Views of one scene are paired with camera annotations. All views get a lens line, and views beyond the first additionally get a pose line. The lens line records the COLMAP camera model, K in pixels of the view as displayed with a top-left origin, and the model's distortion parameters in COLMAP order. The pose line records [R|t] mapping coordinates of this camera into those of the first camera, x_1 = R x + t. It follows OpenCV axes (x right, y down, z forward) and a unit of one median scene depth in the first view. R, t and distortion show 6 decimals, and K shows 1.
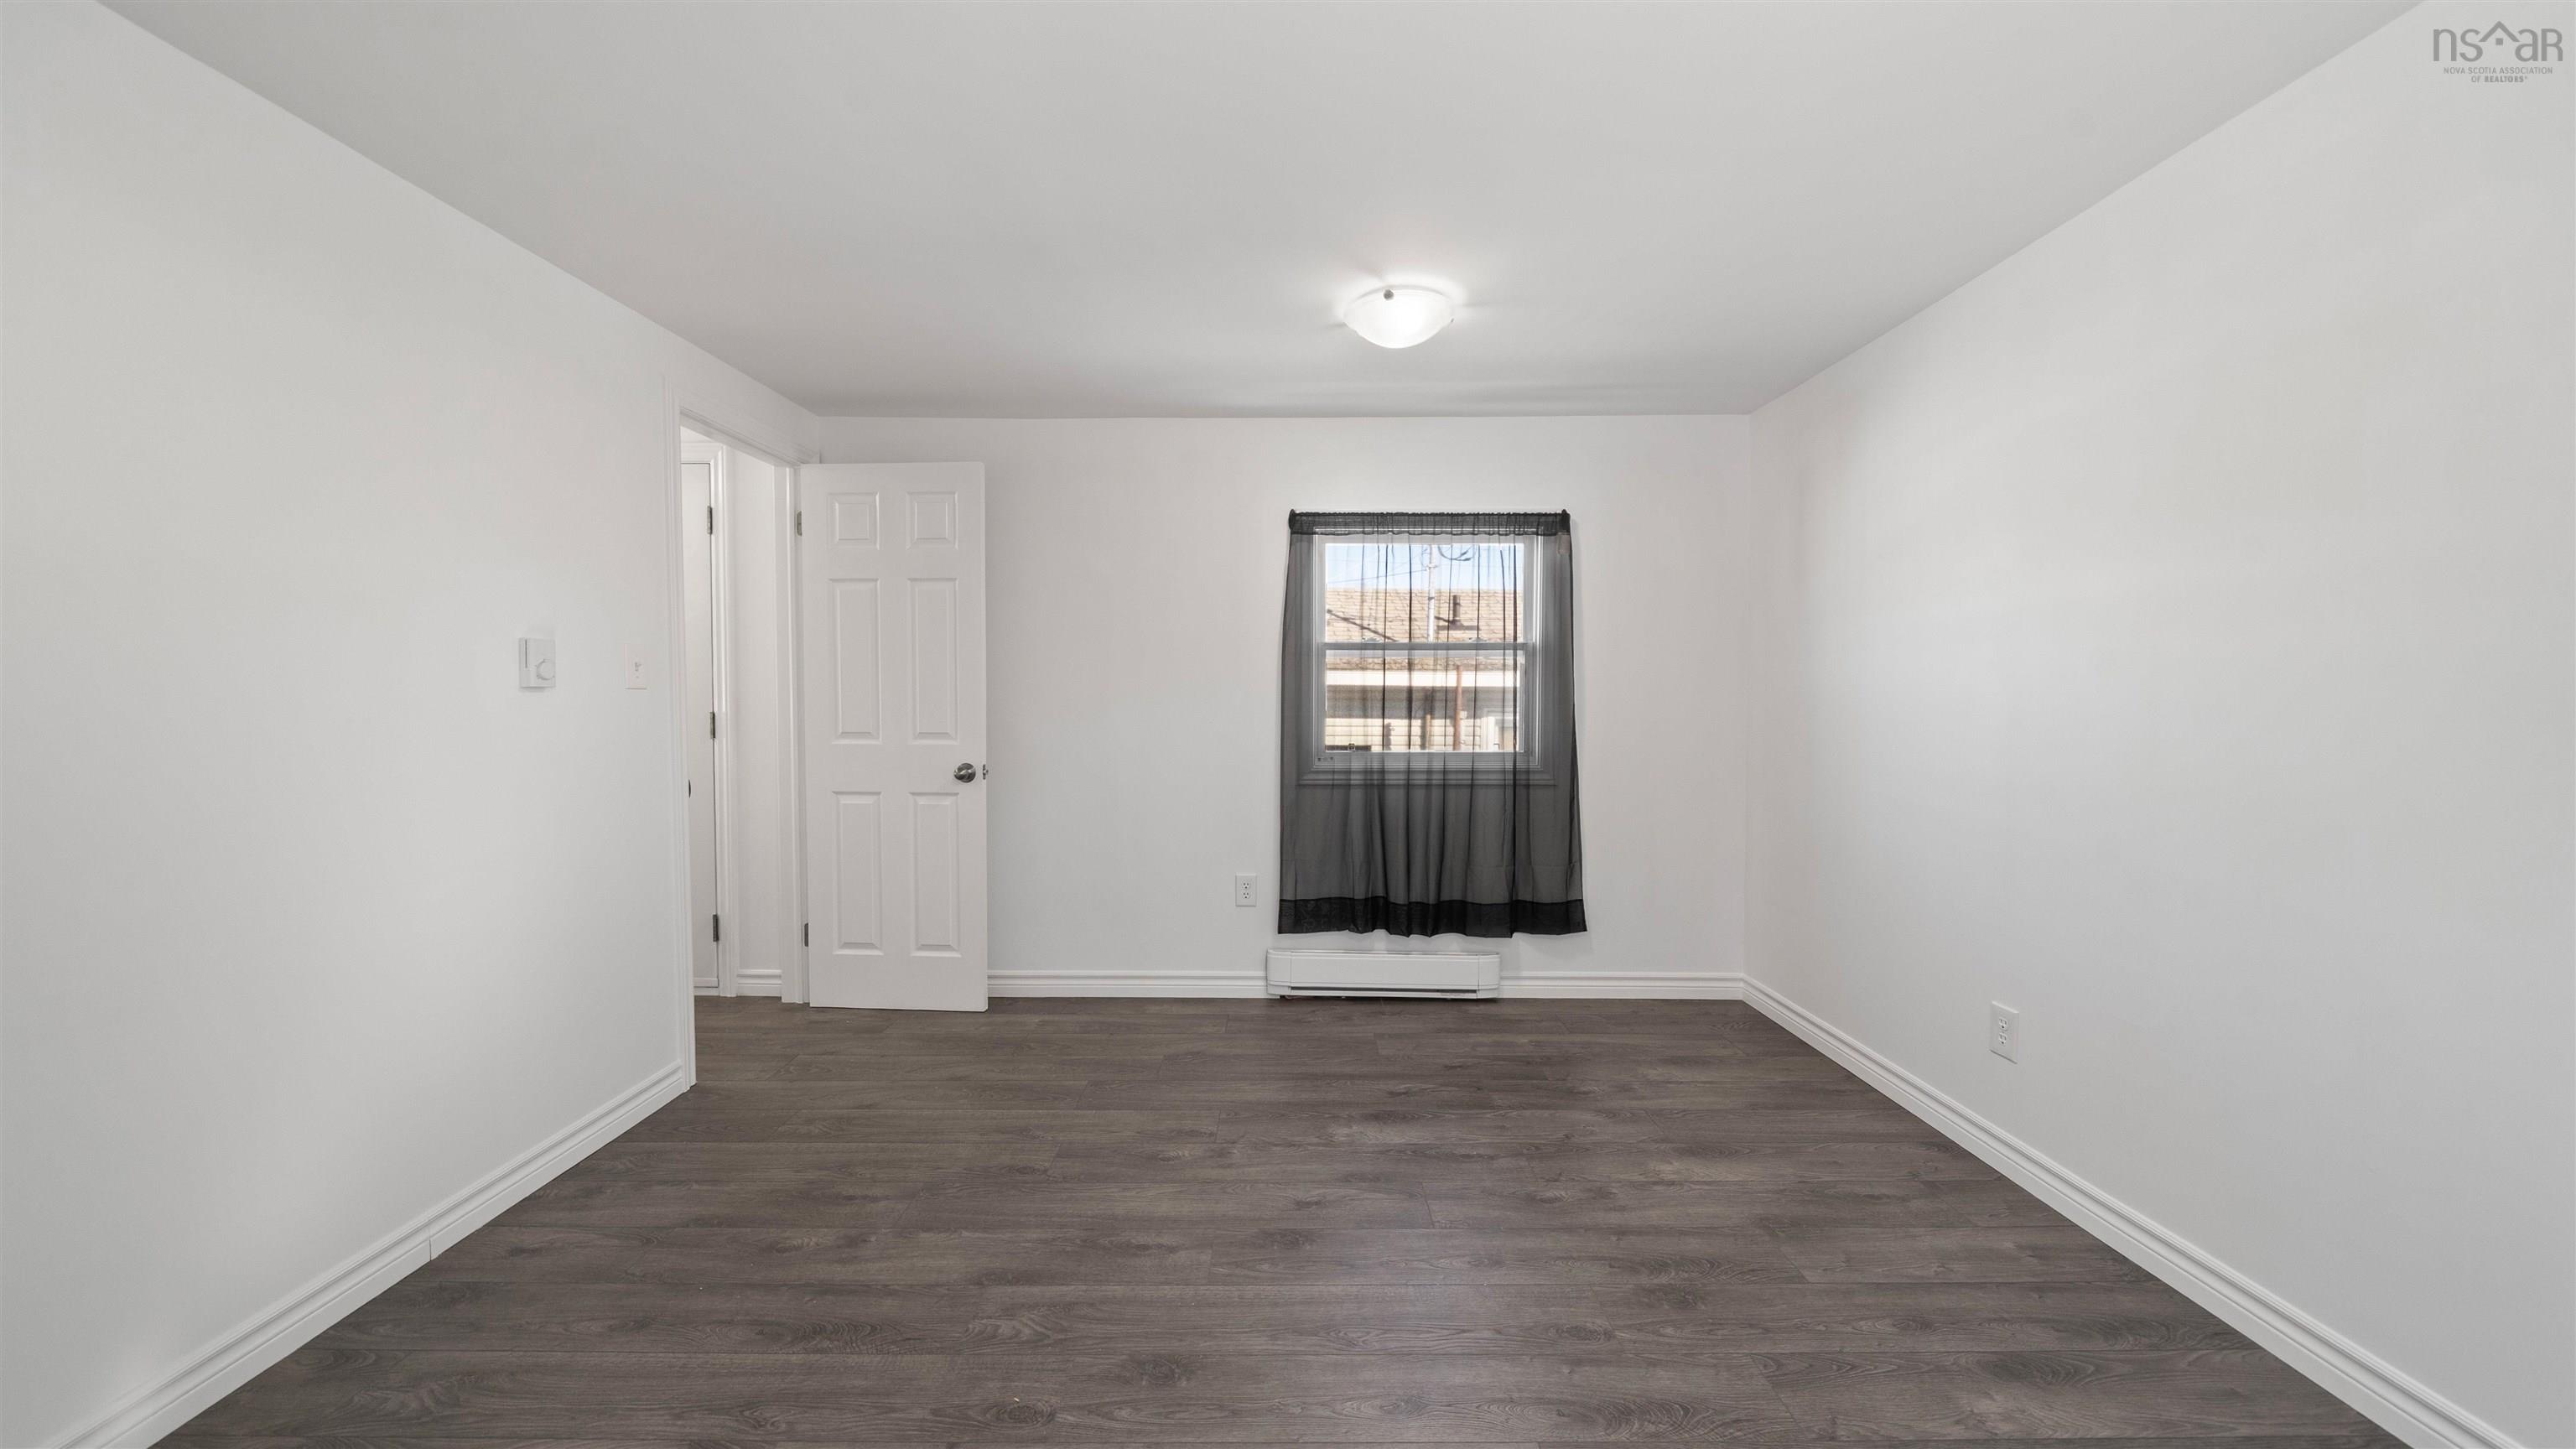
lens RADIAL K [[902.6, 0, 1282.2], [0, 902.6, 725.2], [0, 0, 1]] dist [-0.003816, -0.000115]
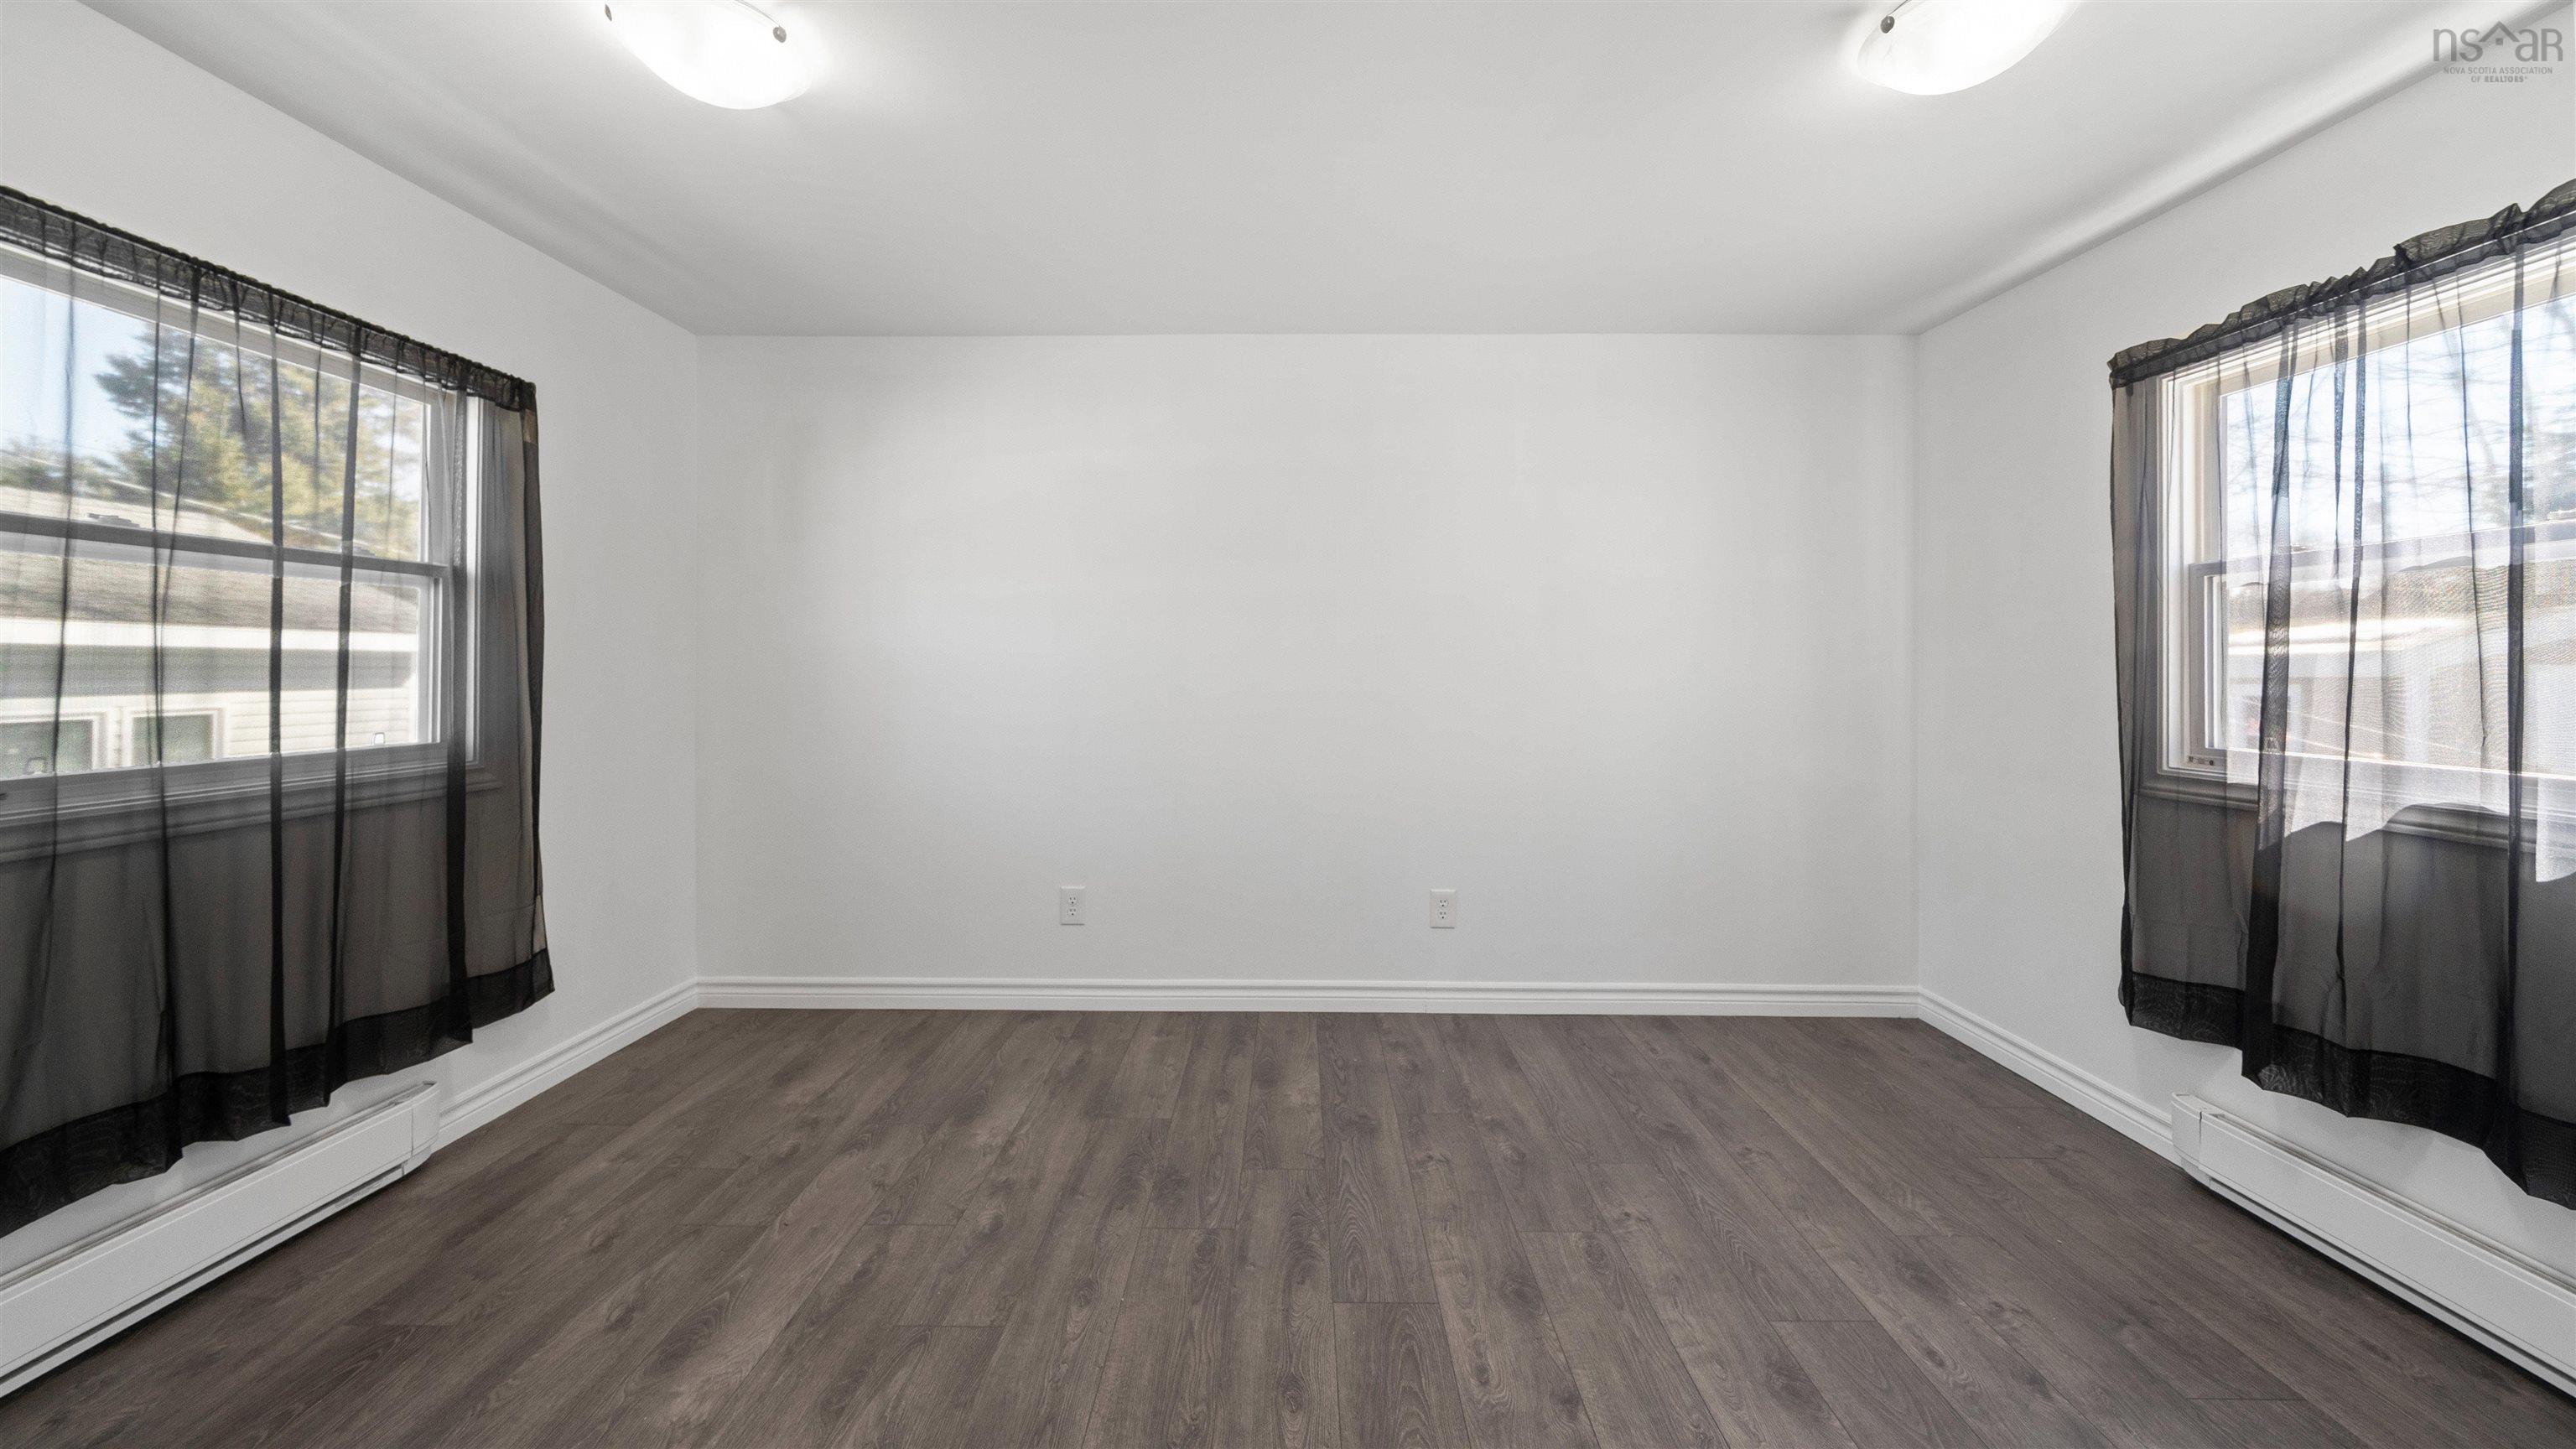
lens RADIAL K [[905.6, 0, 1288.2], [0, 905.6, 665.6], [0, 0, 1]] dist [-0.001206, -0.001553]
pose [[0.001293, 0.003719, 0.999992, -0.500751], [0.029180, 0.999567, -0.003755, -0.004175], [-0.999573, 0.029185, 0.001184, 0.597074]]
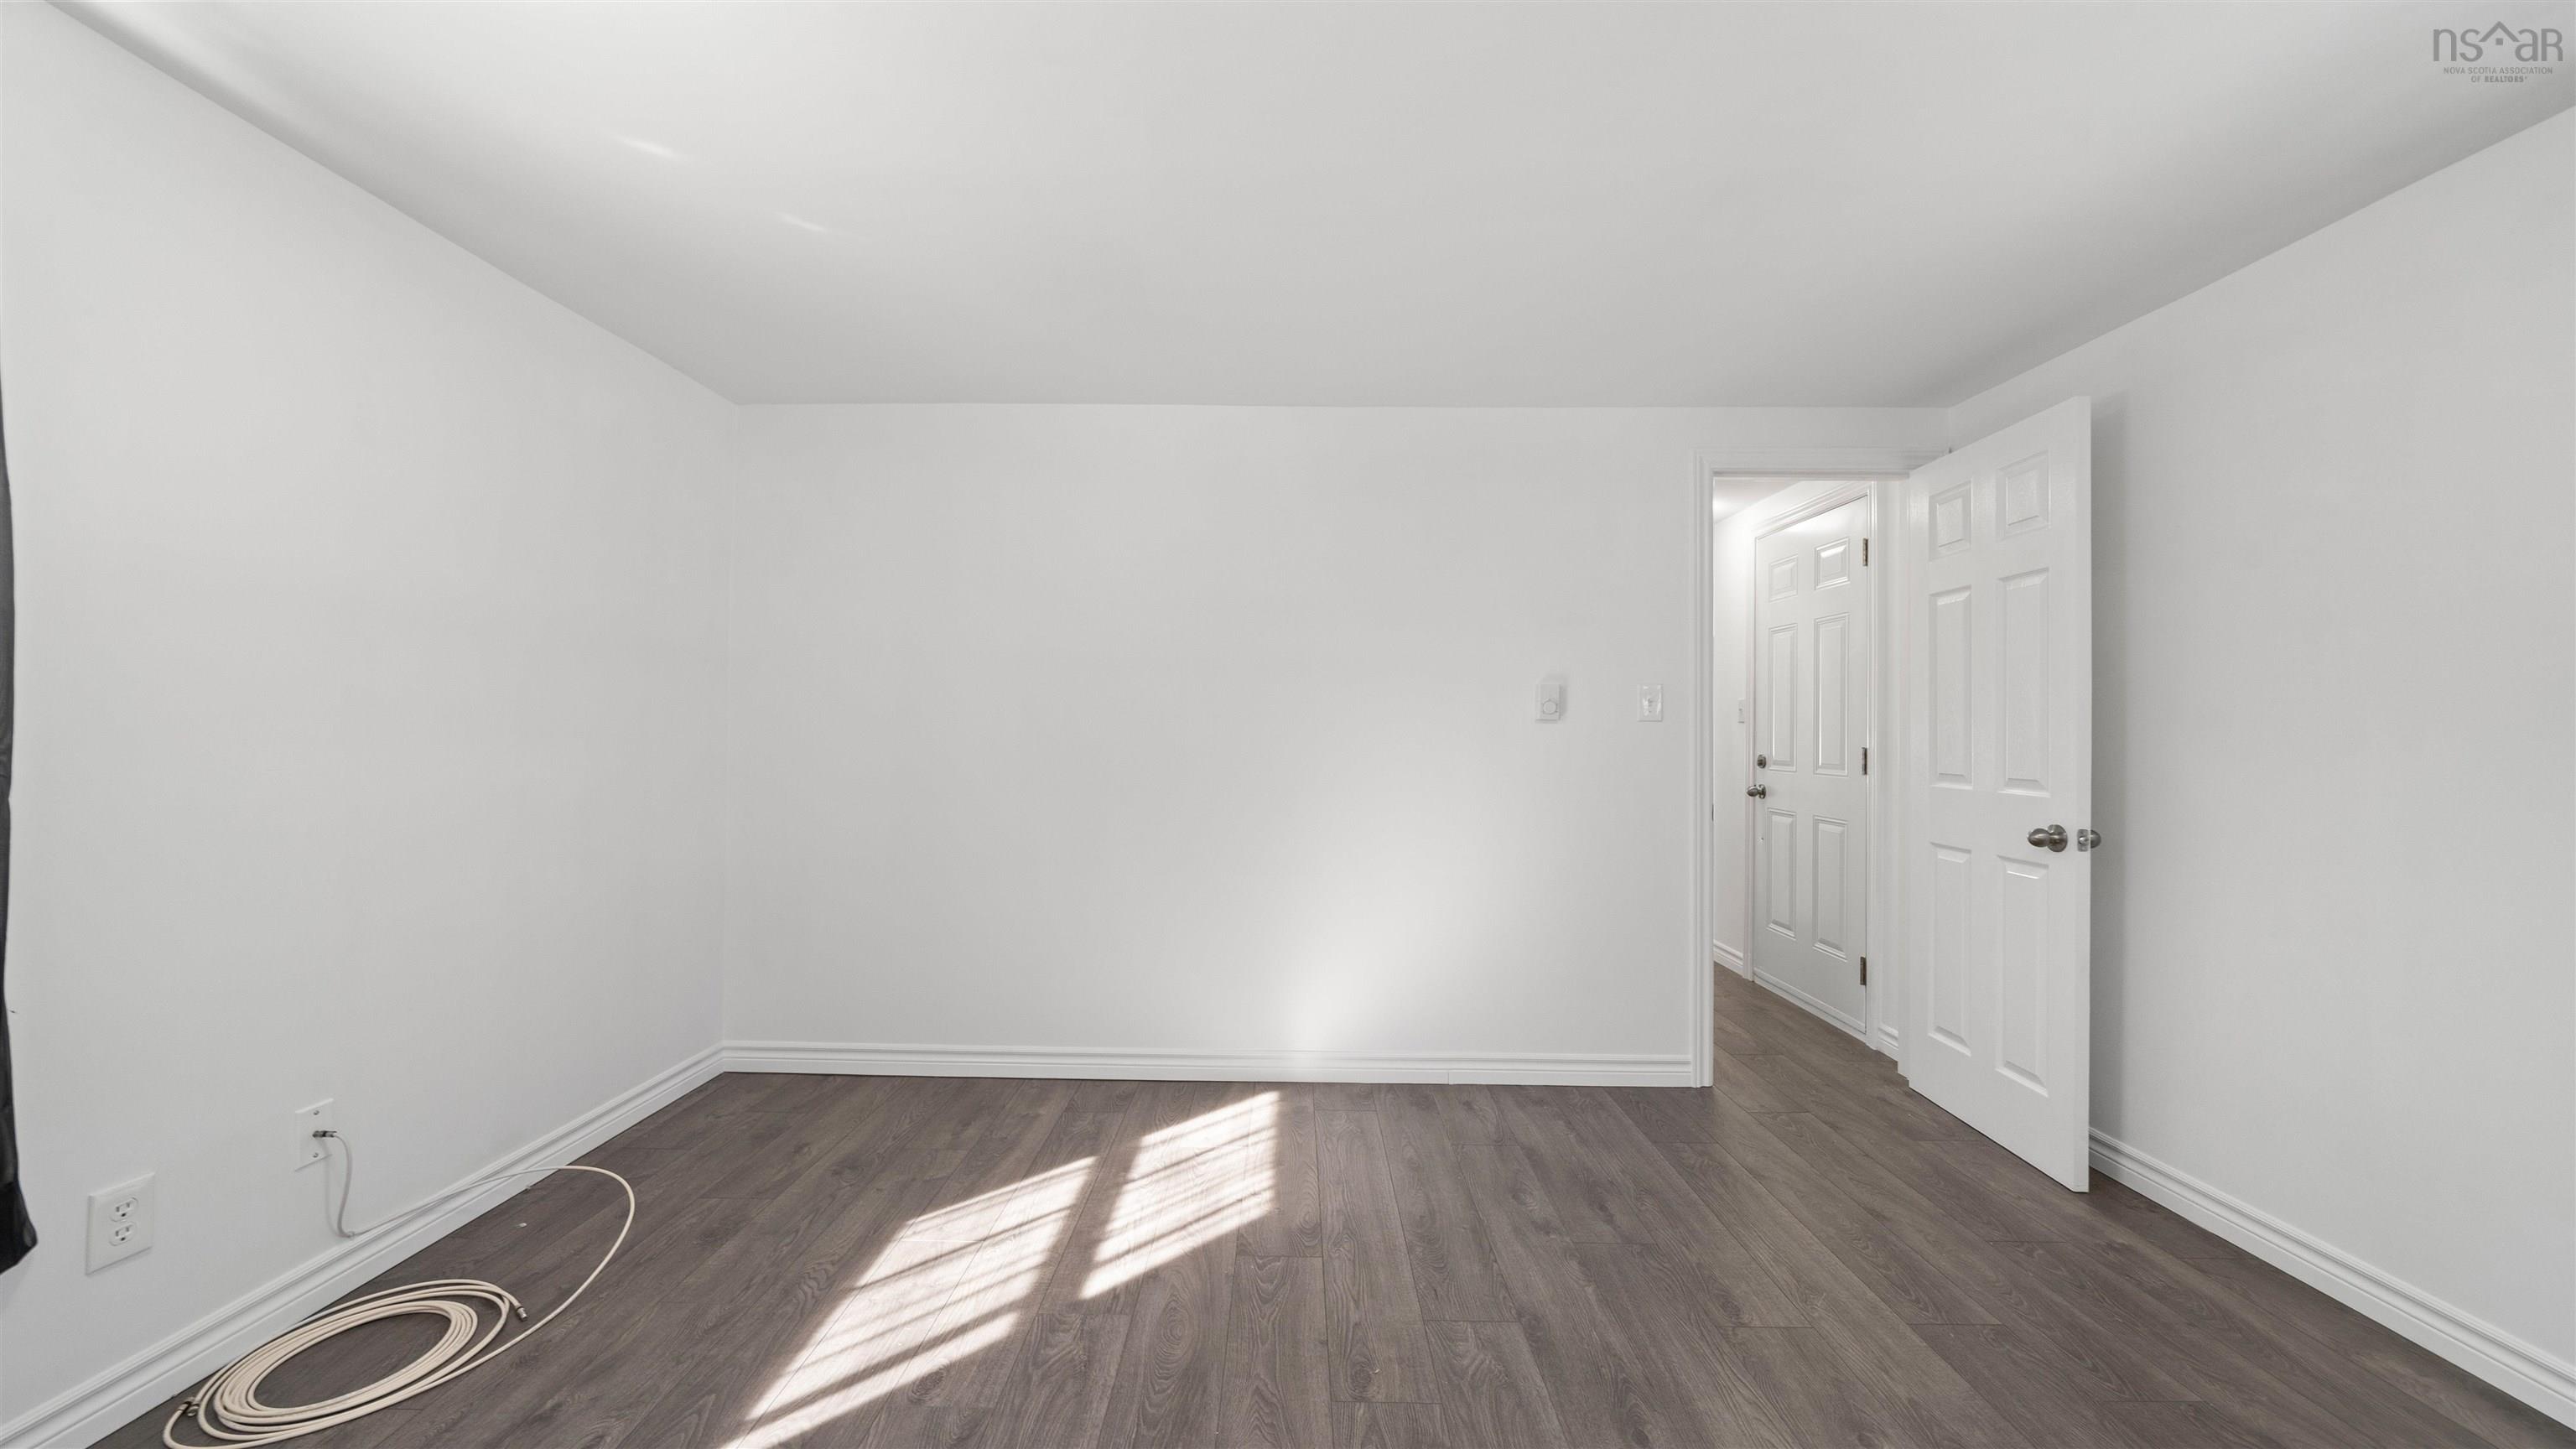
lens RADIAL K [[902.6, 0, 1282.2], [0, 902.6, 725.2], [0, 0, 1]] dist [-0.003816, -0.000115]
pose [[-0.002727, -0.006106, -0.999978, 0.480726], [-0.047088, 0.998873, -0.005971, -0.004083], [0.998887, 0.047071, -0.003011, 0.526013]]
